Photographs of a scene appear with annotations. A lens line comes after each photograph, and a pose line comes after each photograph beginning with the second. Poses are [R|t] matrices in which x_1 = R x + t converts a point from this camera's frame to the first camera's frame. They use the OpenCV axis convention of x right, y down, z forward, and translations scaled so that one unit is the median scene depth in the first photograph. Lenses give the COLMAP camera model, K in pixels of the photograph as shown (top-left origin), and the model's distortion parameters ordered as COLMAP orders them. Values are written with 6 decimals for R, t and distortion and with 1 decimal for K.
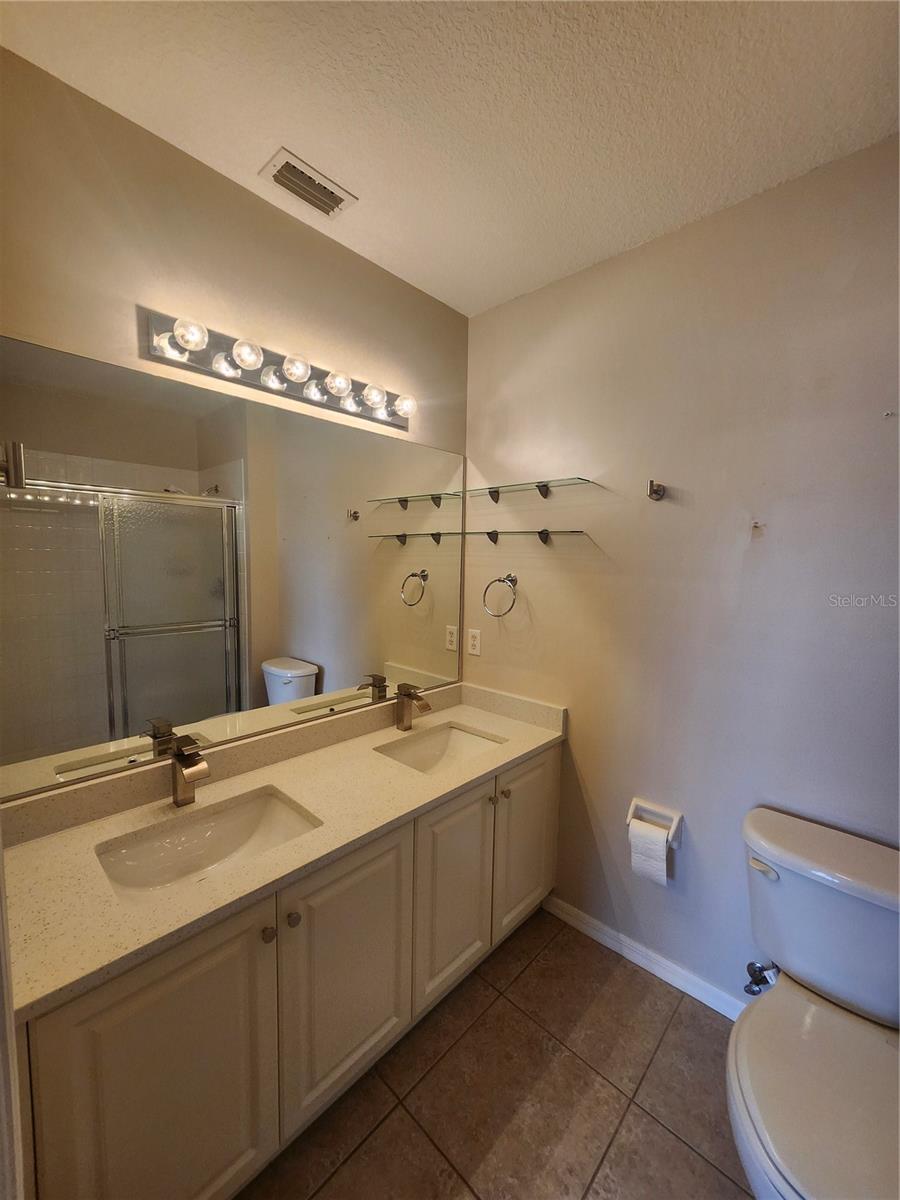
lens RADIAL K [[471.6, 0, 449.1], [0, 471.6, 601.3], [0, 0, 1]] dist [0.000569, 0.000037]
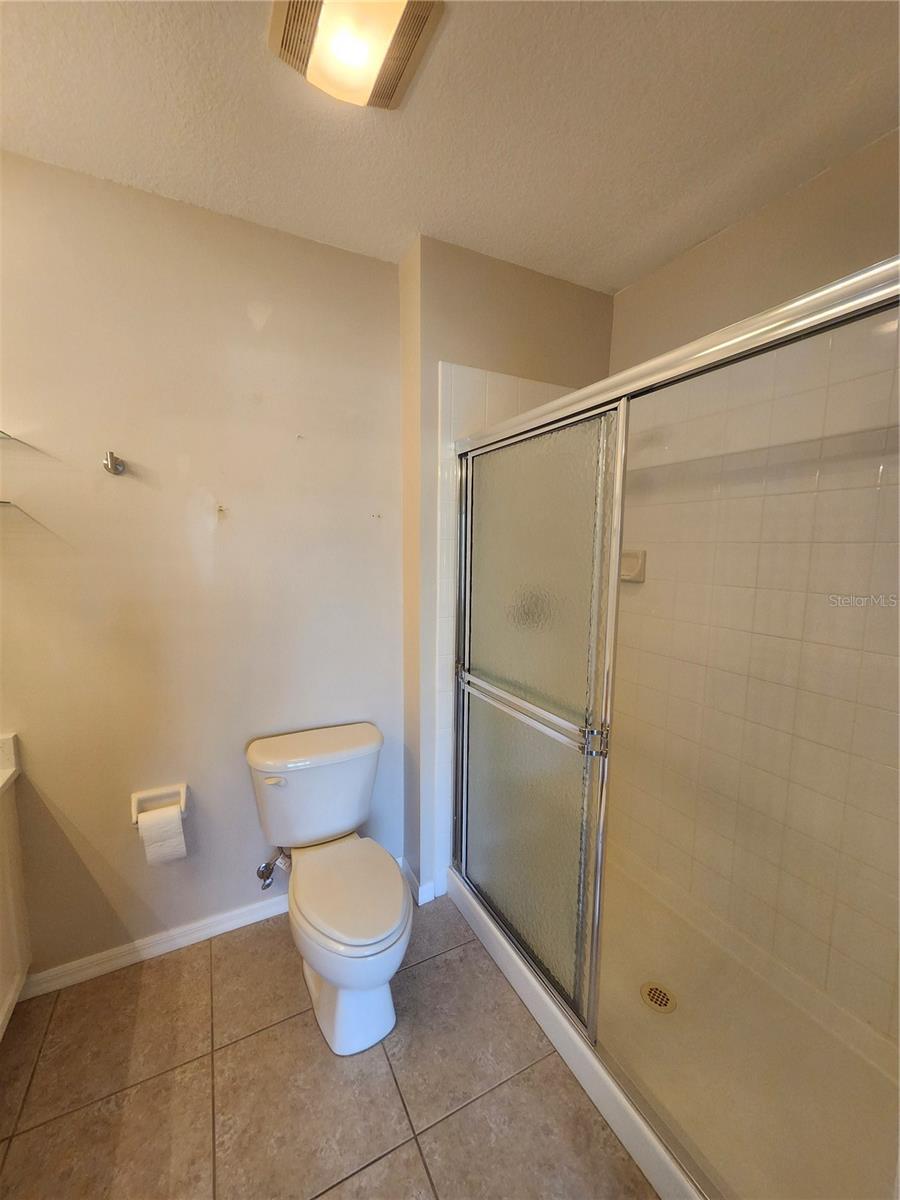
lens RADIAL K [[471.6, 0, 451.5], [0, 471.6, 601.4], [0, 0, 1]] dist [0.000569, 0.000037]
pose [[0.328202, -0.129964, 0.935624, -0.245059], [0.084017, 0.990581, 0.108126, -0.012026], [-0.940864, 0.043121, 0.336030, 0.078657]]
